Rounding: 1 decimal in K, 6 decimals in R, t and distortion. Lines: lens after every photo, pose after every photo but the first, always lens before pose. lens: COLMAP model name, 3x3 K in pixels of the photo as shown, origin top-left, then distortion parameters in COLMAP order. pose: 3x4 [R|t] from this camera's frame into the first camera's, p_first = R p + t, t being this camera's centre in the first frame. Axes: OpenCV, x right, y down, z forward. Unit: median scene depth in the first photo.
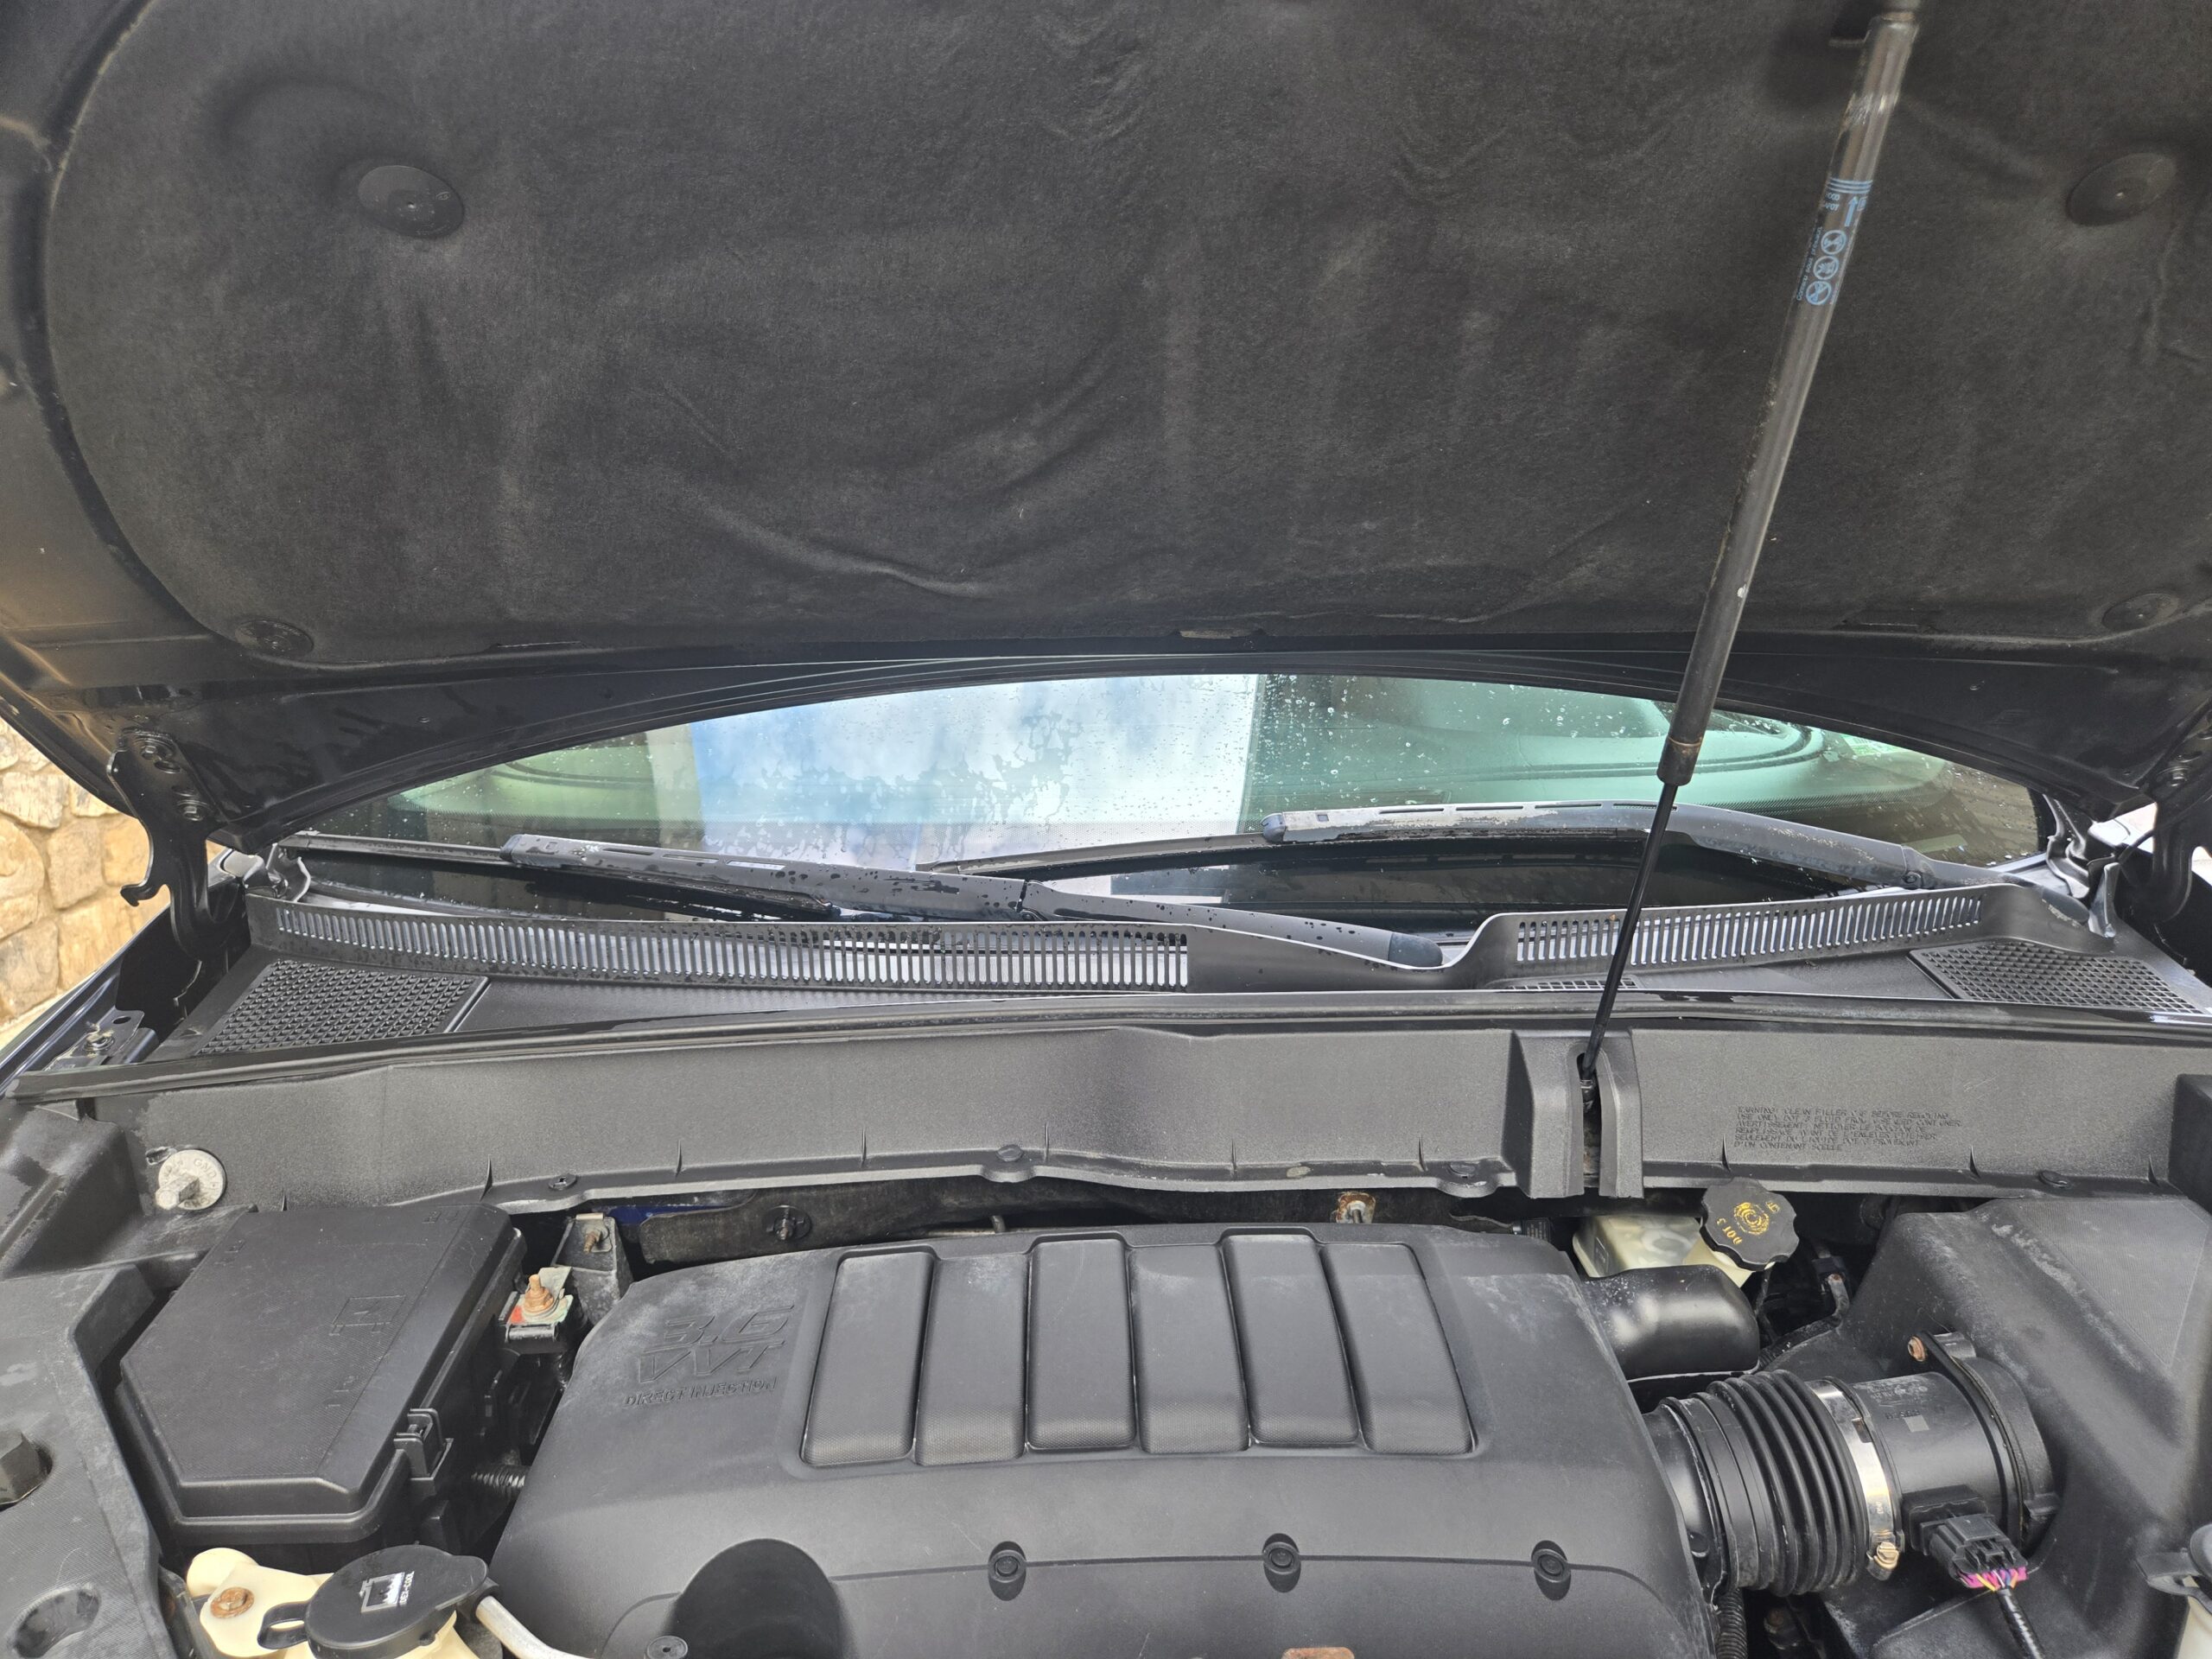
lens RADIAL K [[1540.8, 0, 1118.6], [0, 1540.8, 868.2], [0, 0, 1]] dist [0.057107, -0.001379]
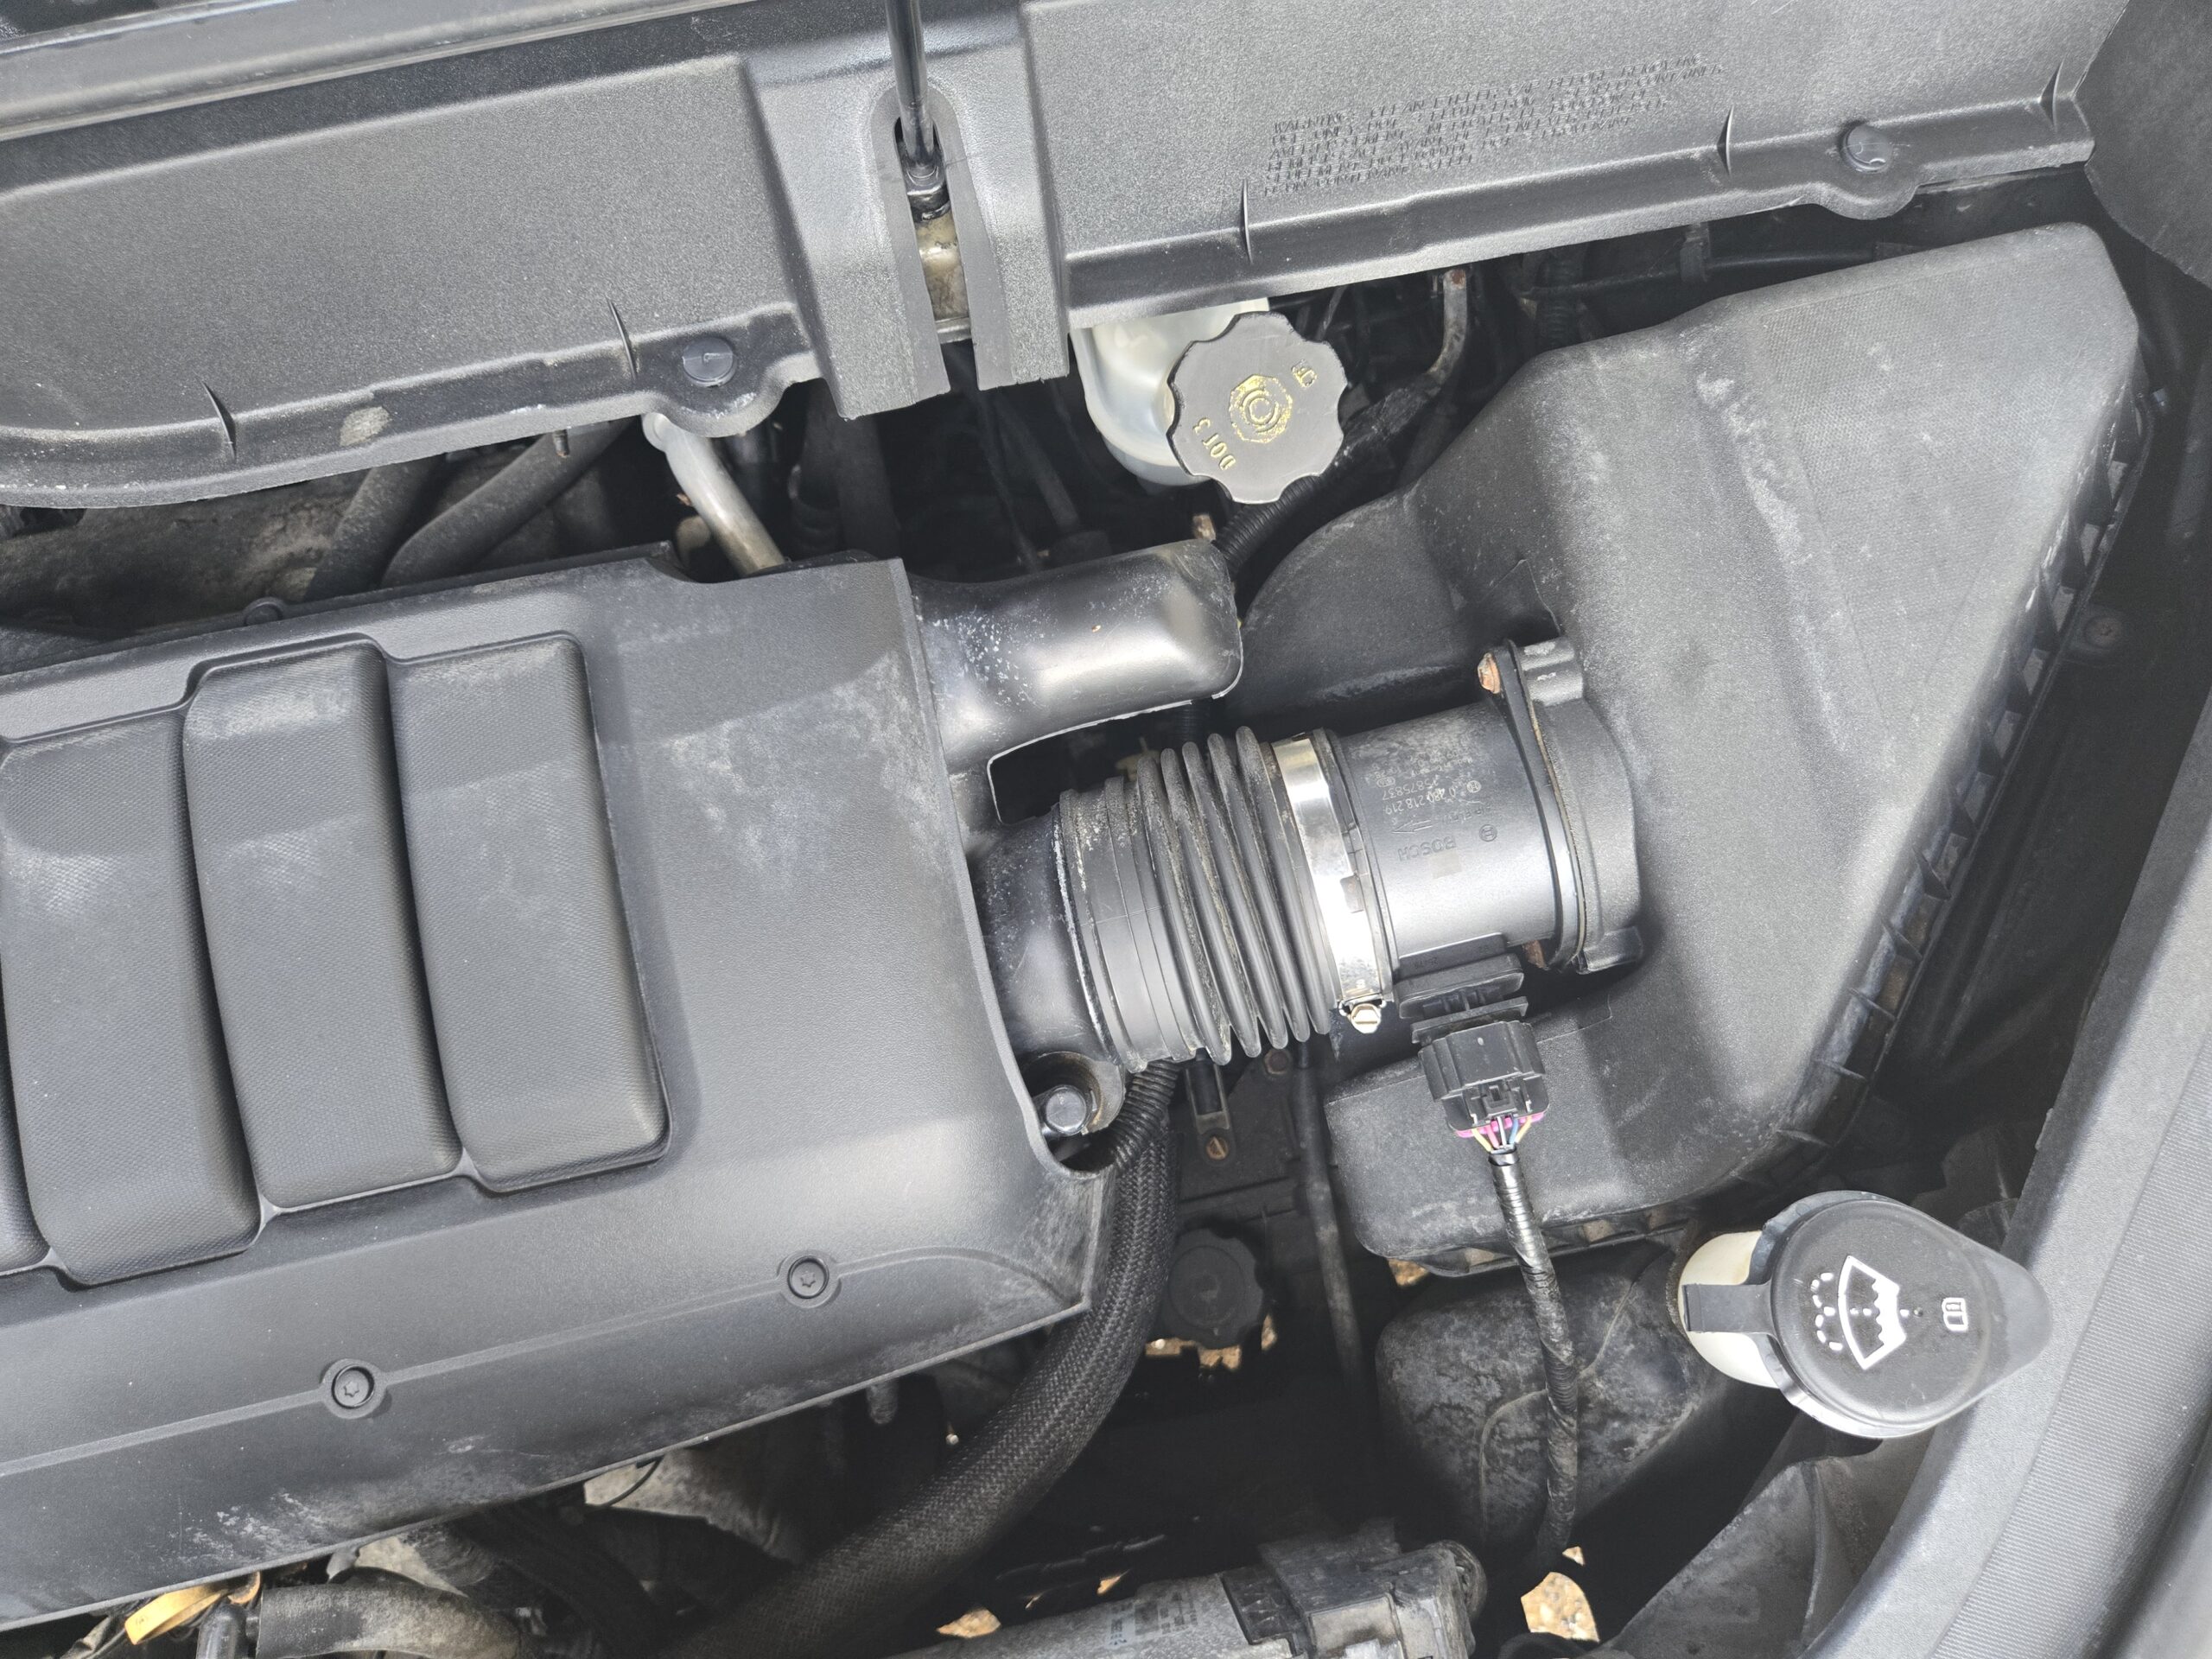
lens RADIAL K [[1485.5, 0, 1108.0], [0, 1485.5, 831.0], [0, 0, 1]] dist [0.067877, -0.060792]
pose [[0.984095, -0.174037, 0.035606, 0.334710], [0.066695, 0.547749, 0.833980, -0.118123], [-0.164647, -0.818341, 0.550645, 0.664104]]
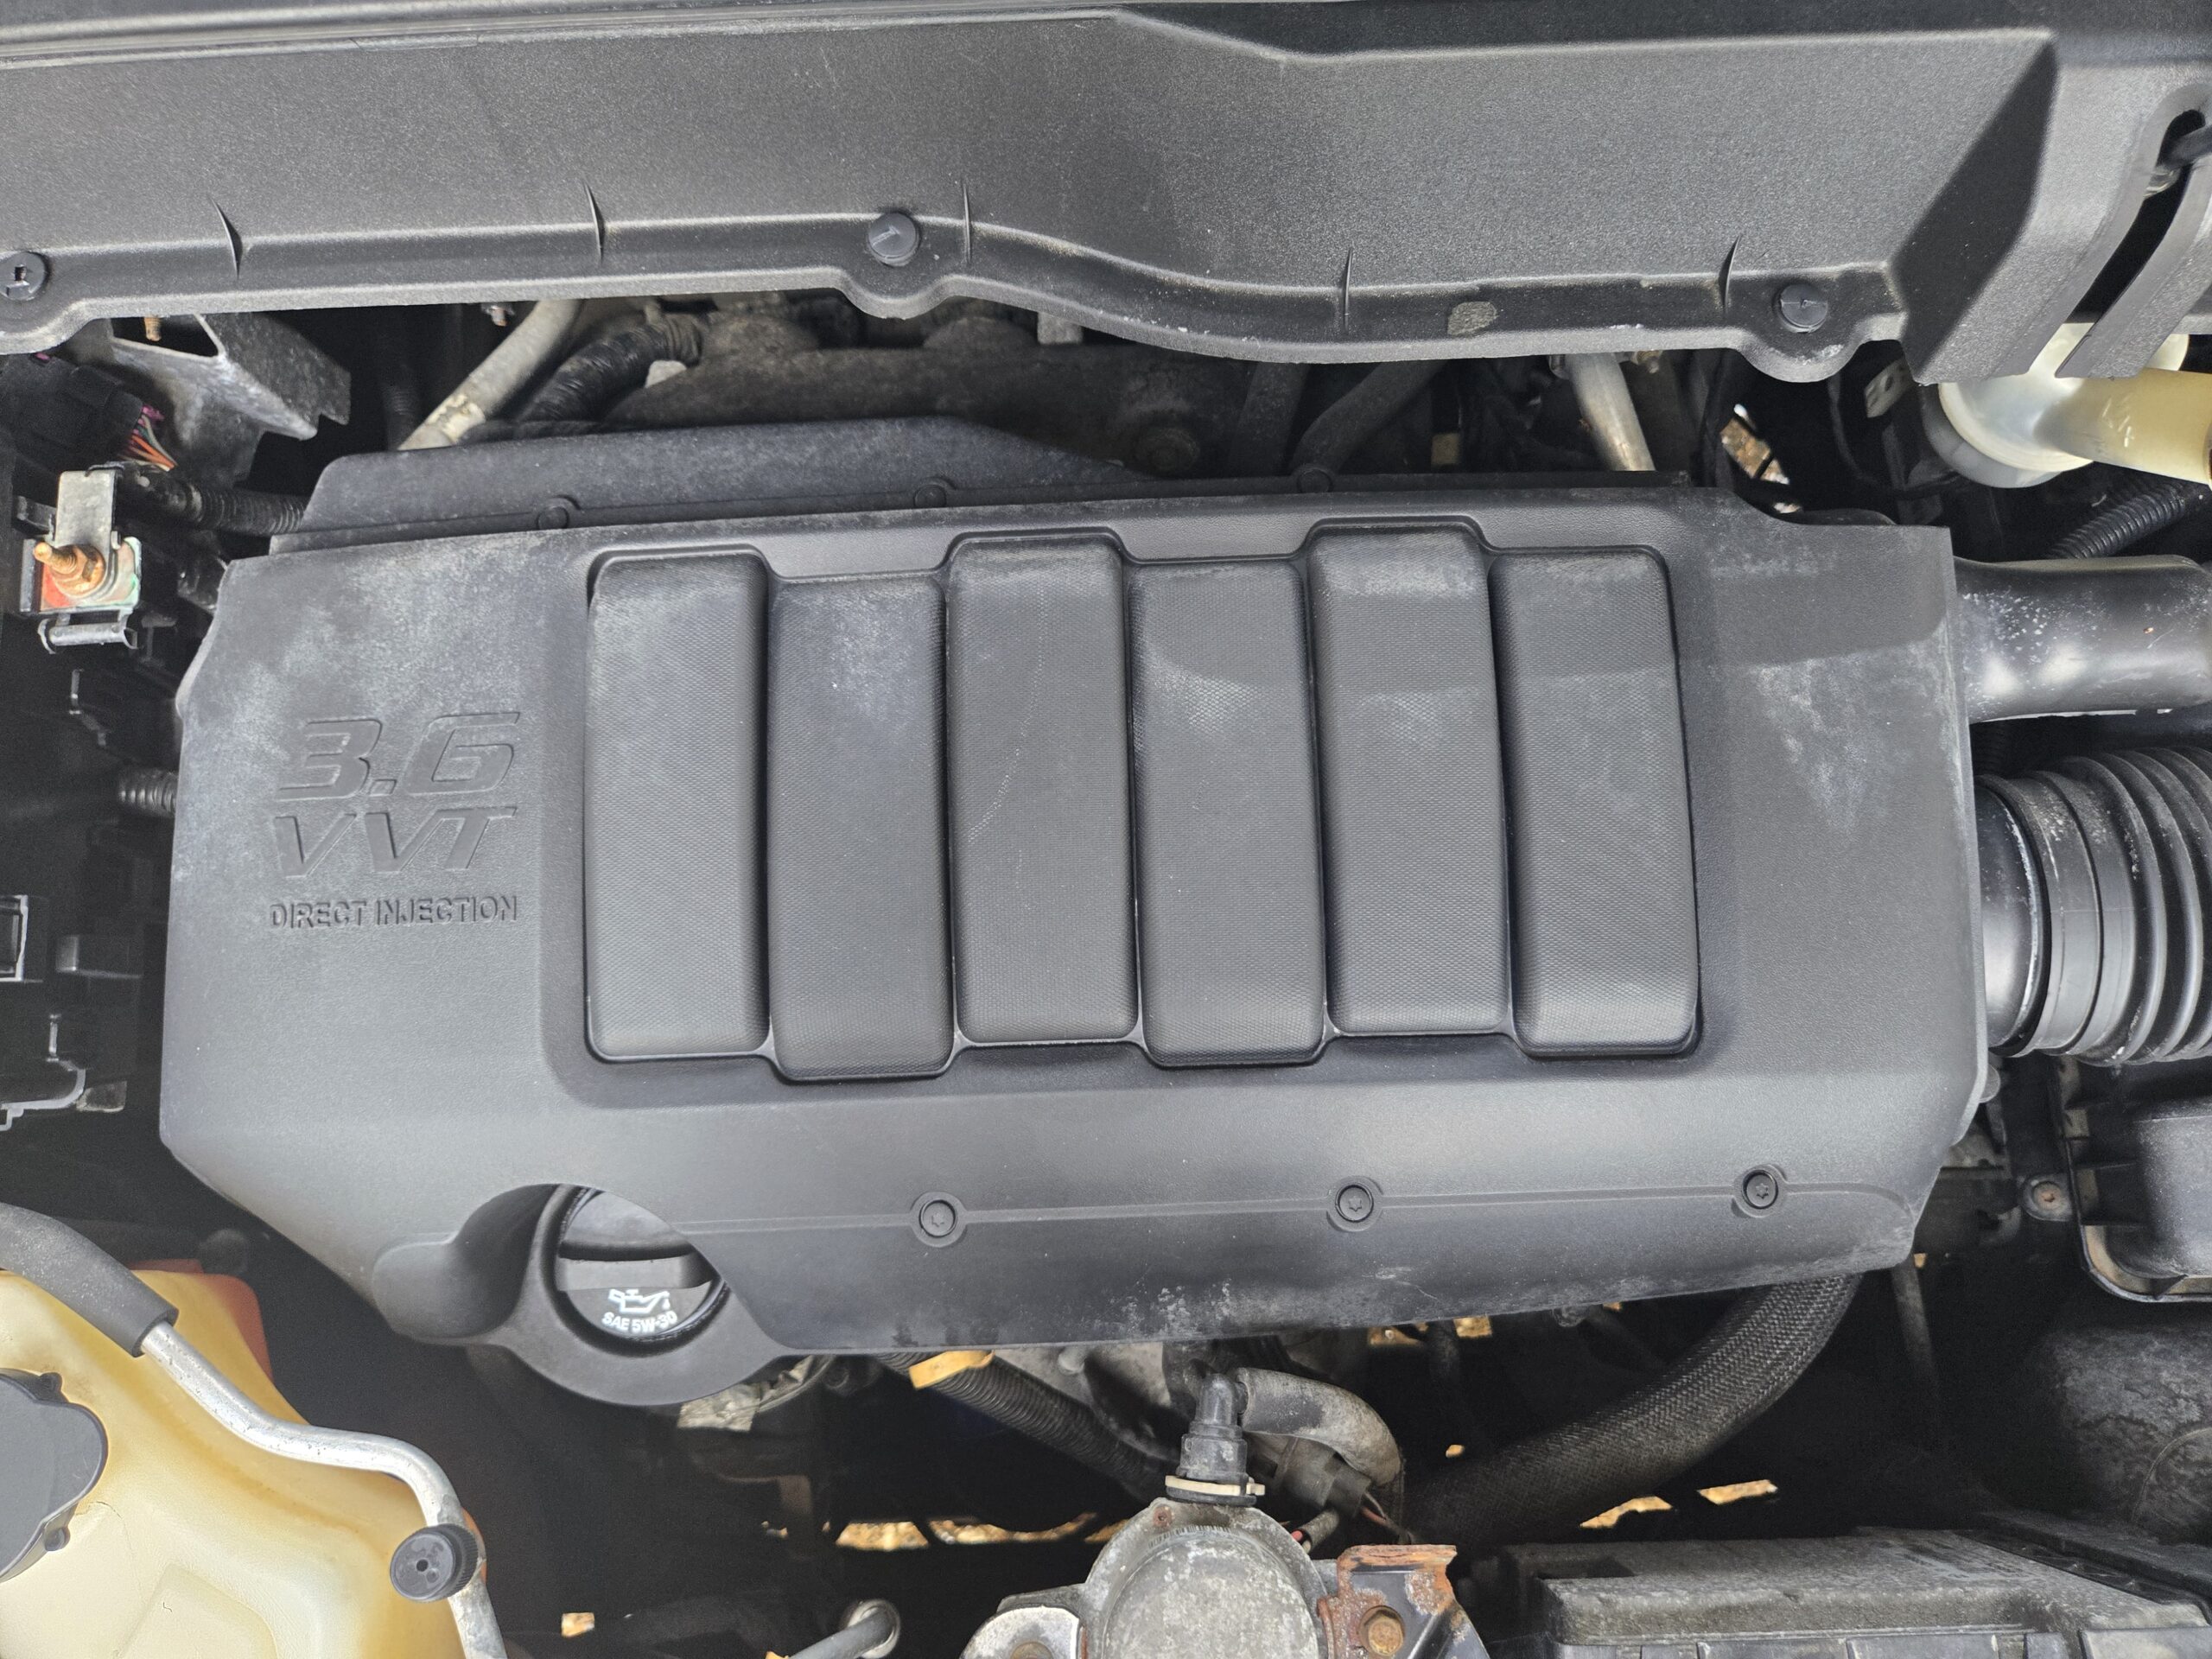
lens RADIAL K [[1485.5, 0, 1108.0], [0, 1485.5, 831.0], [0, 0, 1]] dist [0.067877, -0.060792]
pose [[0.999958, 0.009176, -0.000396, -0.000051], [-0.004408, 0.517340, 0.855769, -0.146781], [0.008057, -0.855731, 0.517358, 0.664920]]
